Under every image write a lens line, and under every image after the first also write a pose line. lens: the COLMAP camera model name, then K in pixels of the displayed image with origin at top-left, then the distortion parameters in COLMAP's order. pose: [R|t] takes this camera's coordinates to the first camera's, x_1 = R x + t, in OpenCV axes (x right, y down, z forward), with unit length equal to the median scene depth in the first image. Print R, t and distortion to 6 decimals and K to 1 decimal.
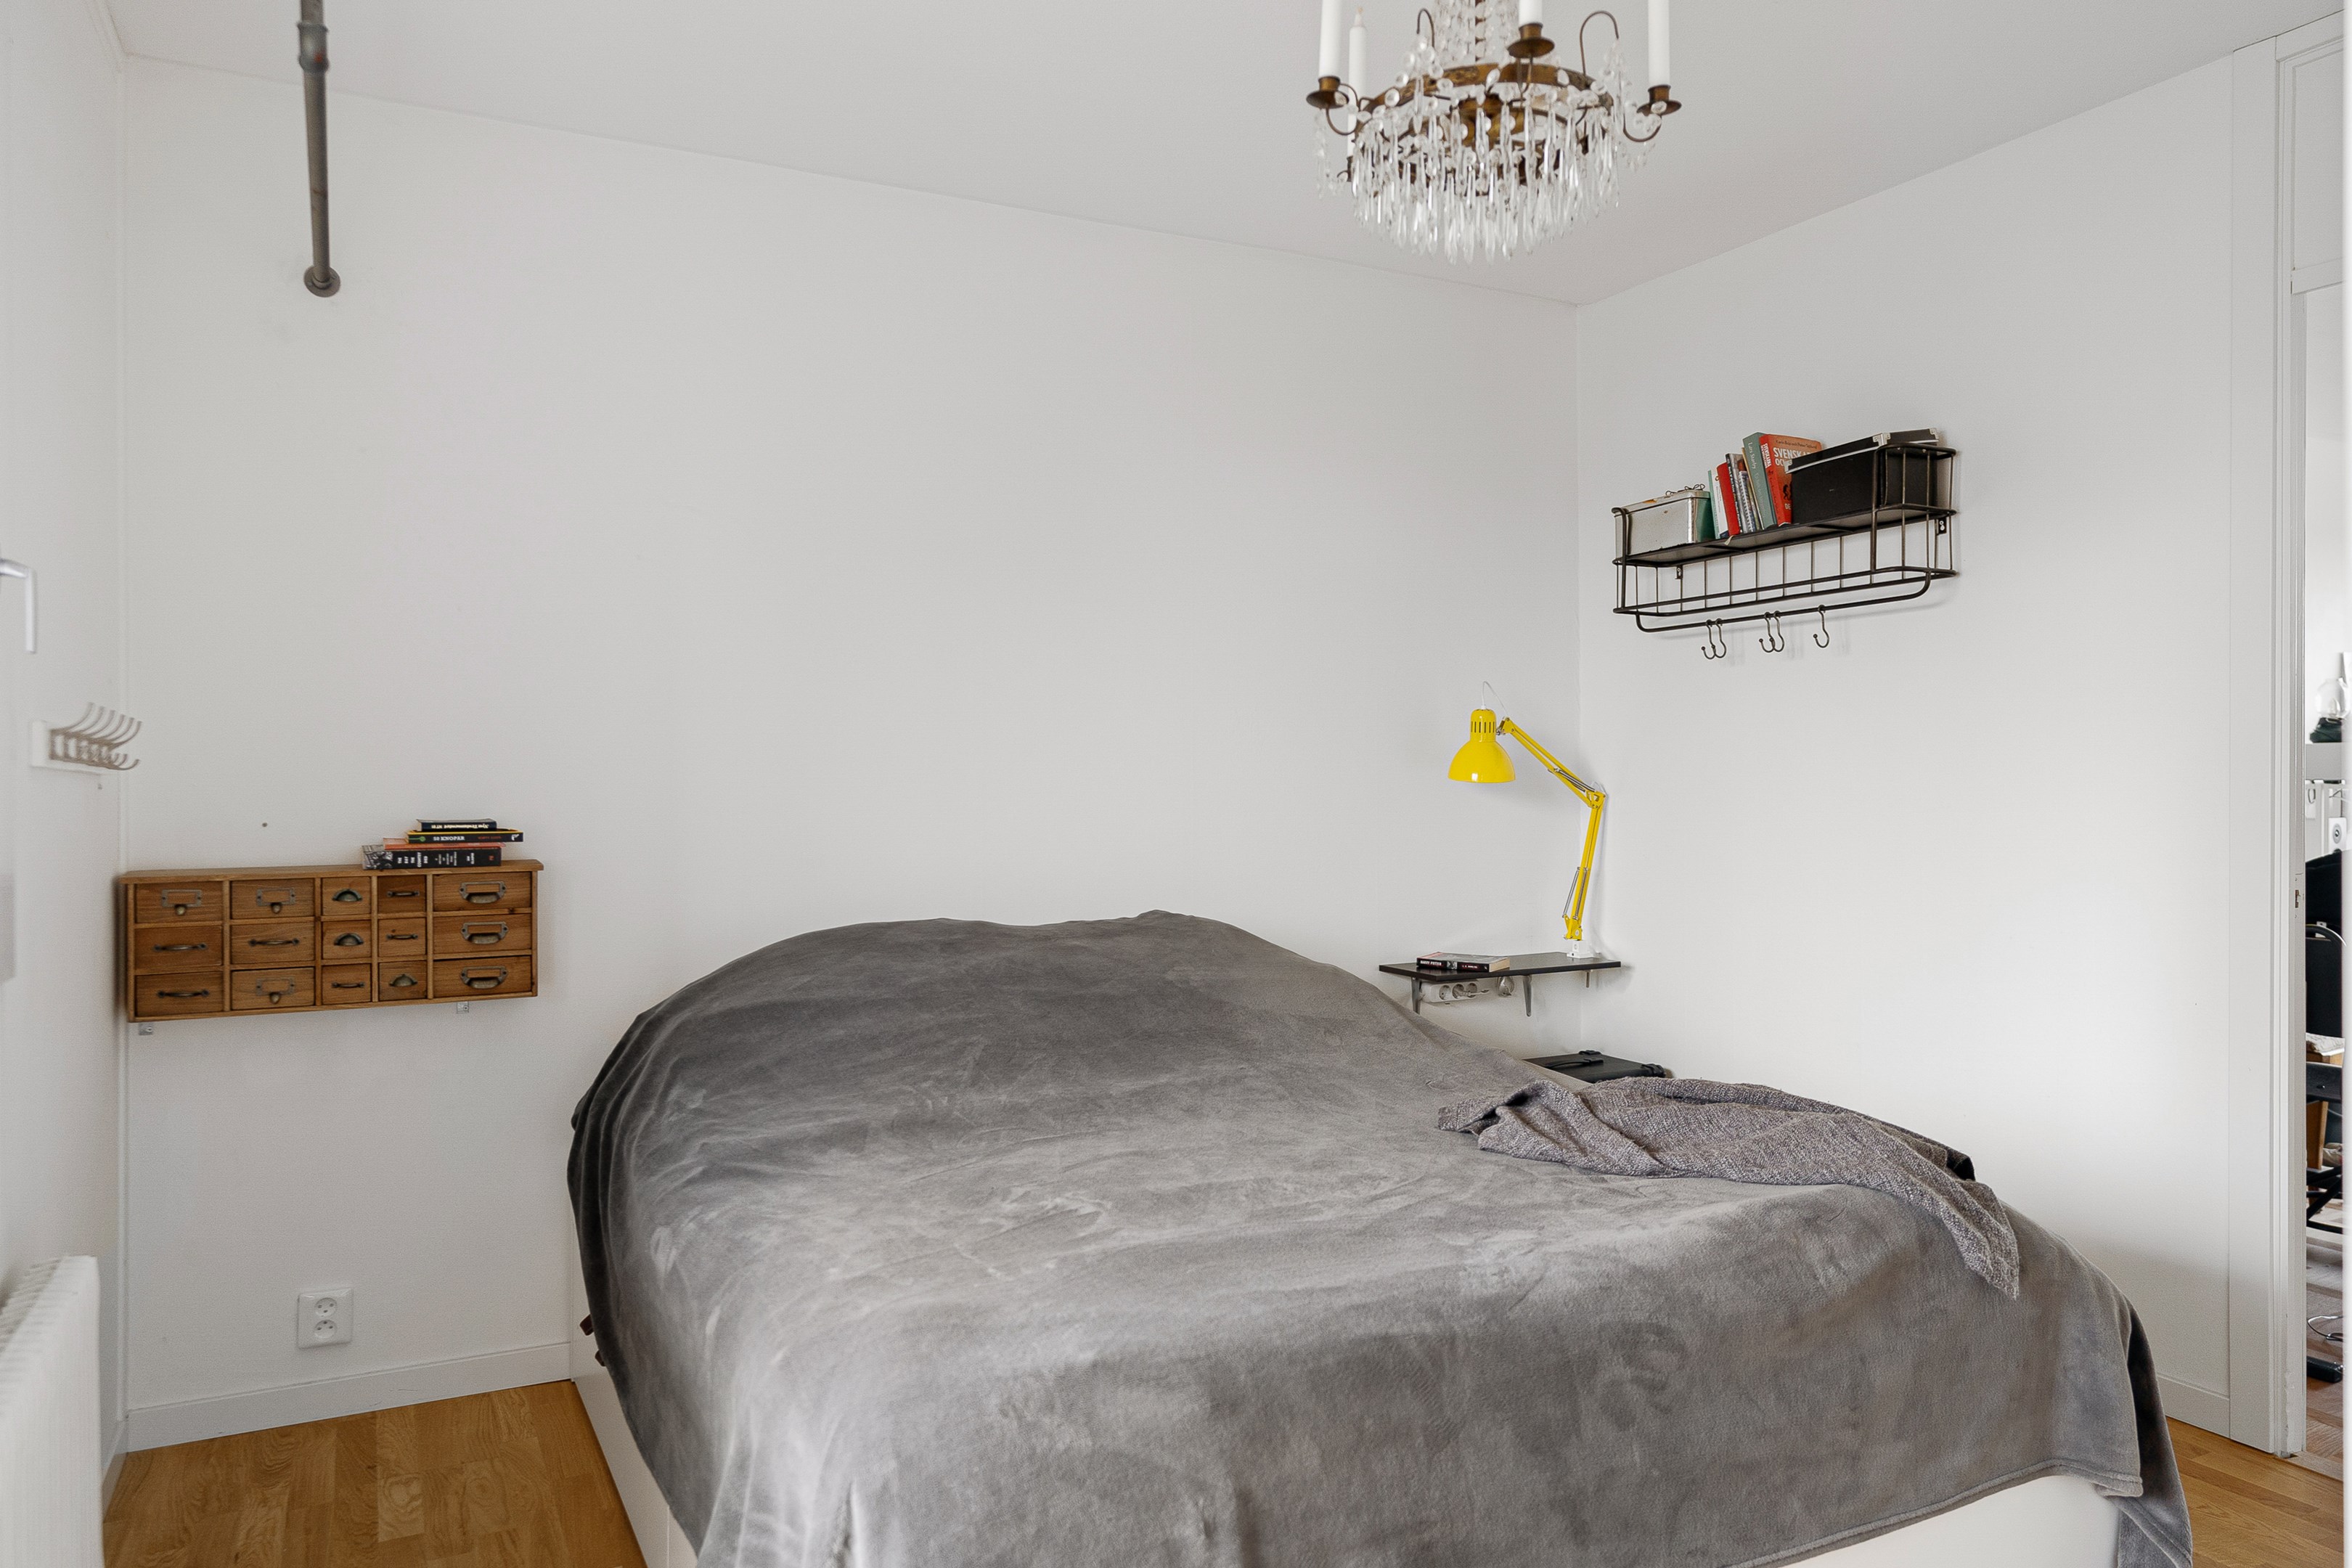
lens RADIAL K [[1595.4, 0, 1176.0], [0, 1595.4, 784.0], [0, 0, 1]] dist [0.005483, 0.003221]
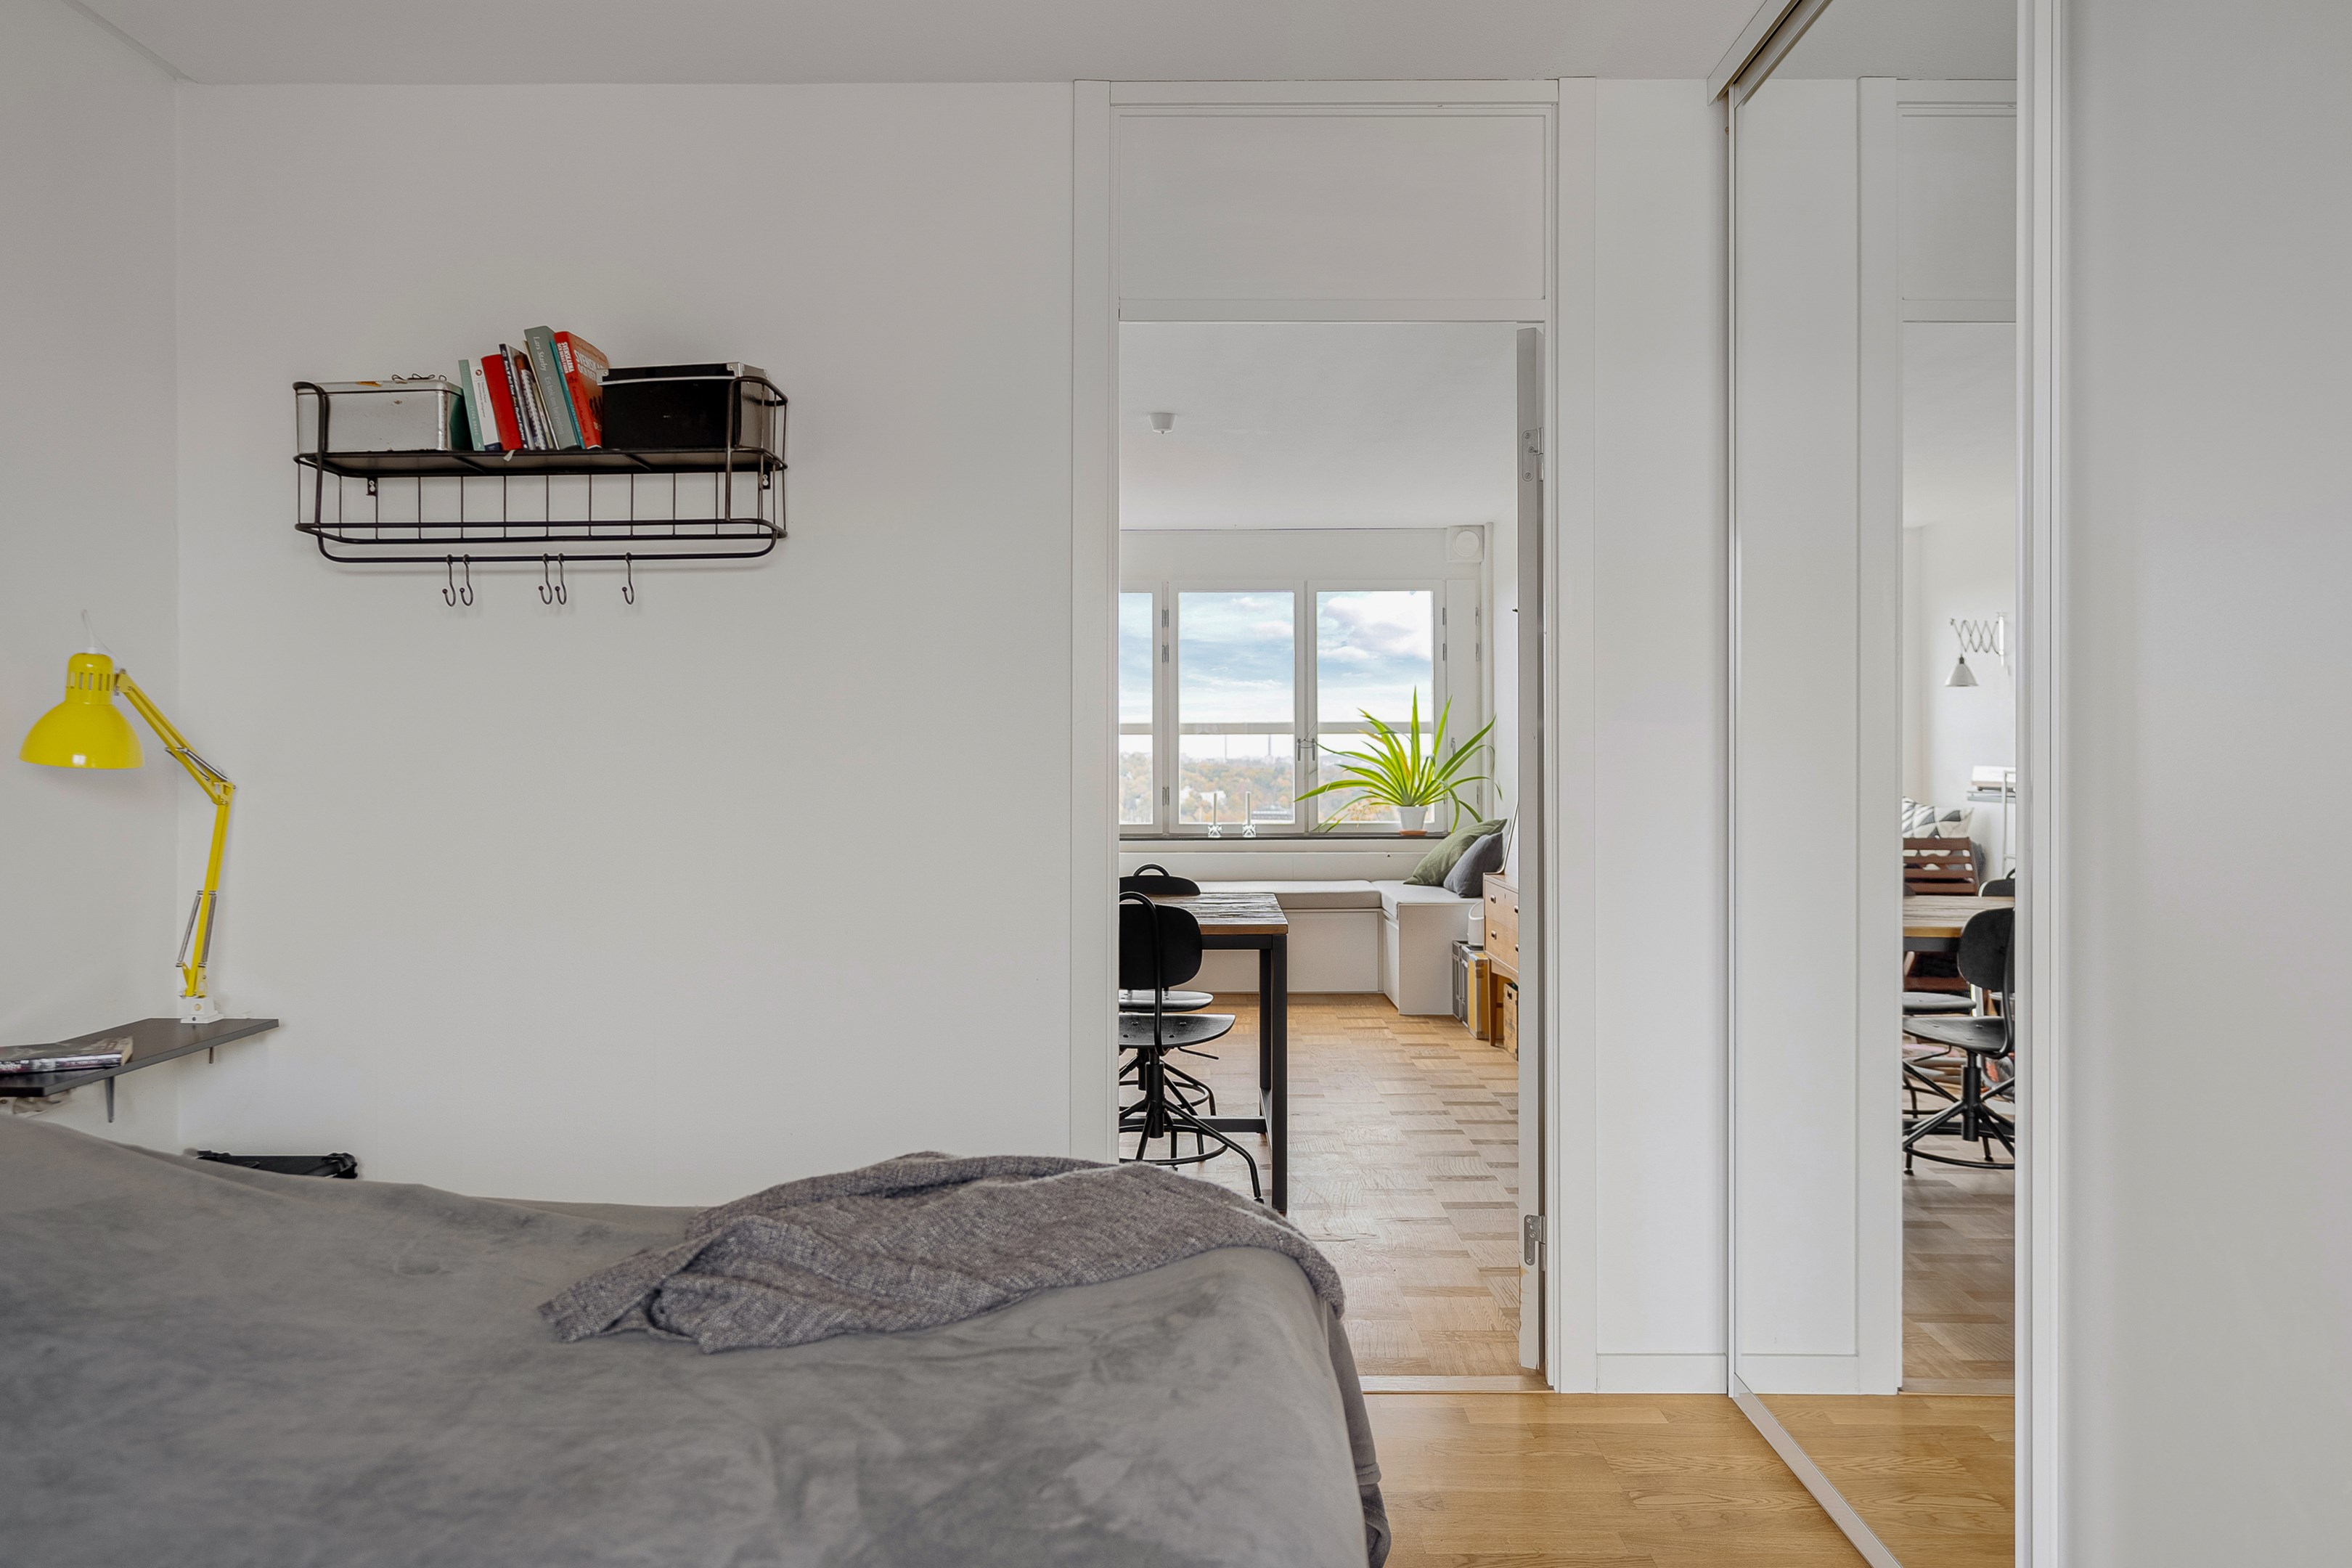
lens RADIAL K [[1558.9, 0, 1143.1], [0, 1558.9, 743.5], [0, 0, 1]] dist [0.002207, 0.002851]
pose [[0.460391, 0.012776, 0.887624, -0.183502], [0.003951, 0.999857, -0.016441, 0.001187], [-0.887707, 0.011076, 0.460275, 0.379008]]
